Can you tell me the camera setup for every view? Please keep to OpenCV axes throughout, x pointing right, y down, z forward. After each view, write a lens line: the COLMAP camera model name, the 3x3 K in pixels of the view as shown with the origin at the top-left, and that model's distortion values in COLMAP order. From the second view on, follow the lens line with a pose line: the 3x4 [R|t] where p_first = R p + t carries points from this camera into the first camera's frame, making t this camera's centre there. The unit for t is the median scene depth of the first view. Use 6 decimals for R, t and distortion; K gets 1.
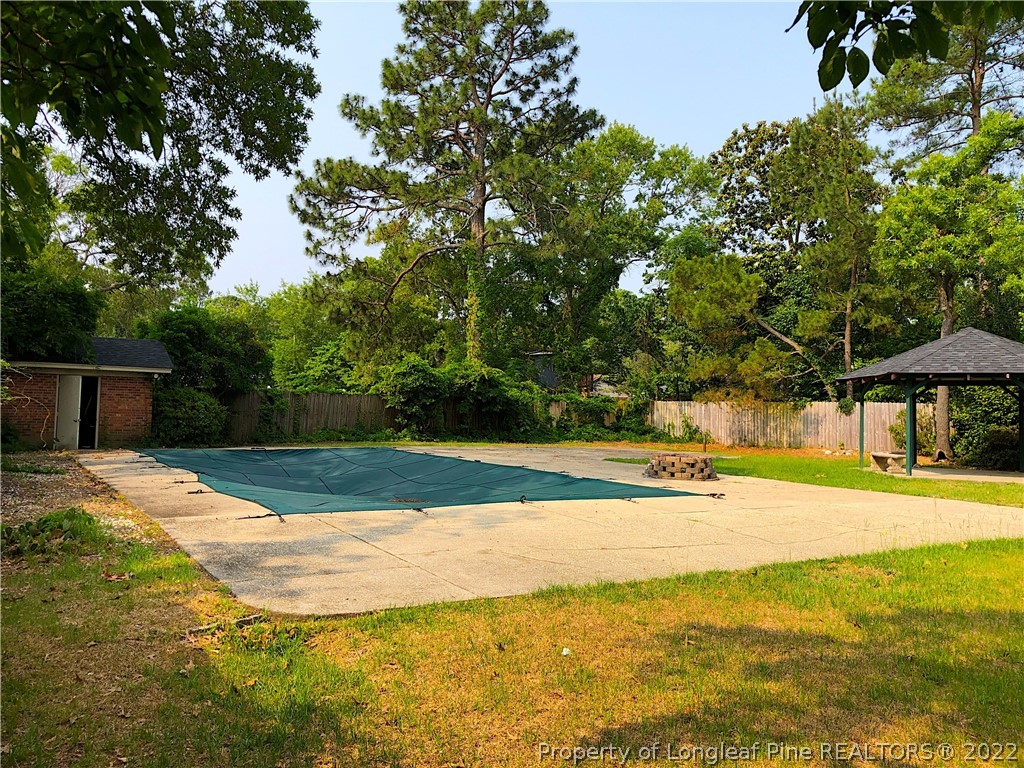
lens RADIAL K [[844.5, 0, 512.1], [0, 844.5, 384.2], [0, 0, 1]] dist [0.061536, 0.006828]
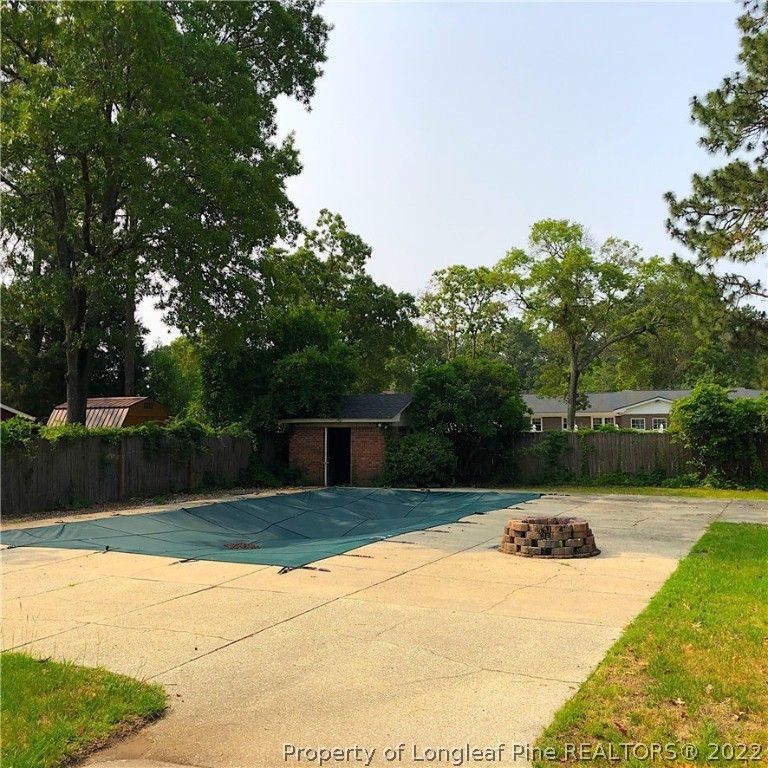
lens RADIAL K [[830.8, 0, 383.6], [0, 830.8, 379.7], [0, 0, 1]] dist [0.097680, 0.000000]
pose [[0.549795, -0.079152, -0.831541, 0.546581], [0.040947, 0.996857, -0.067814, 0.006027], [0.834295, 0.003235, 0.551308, 0.370607]]
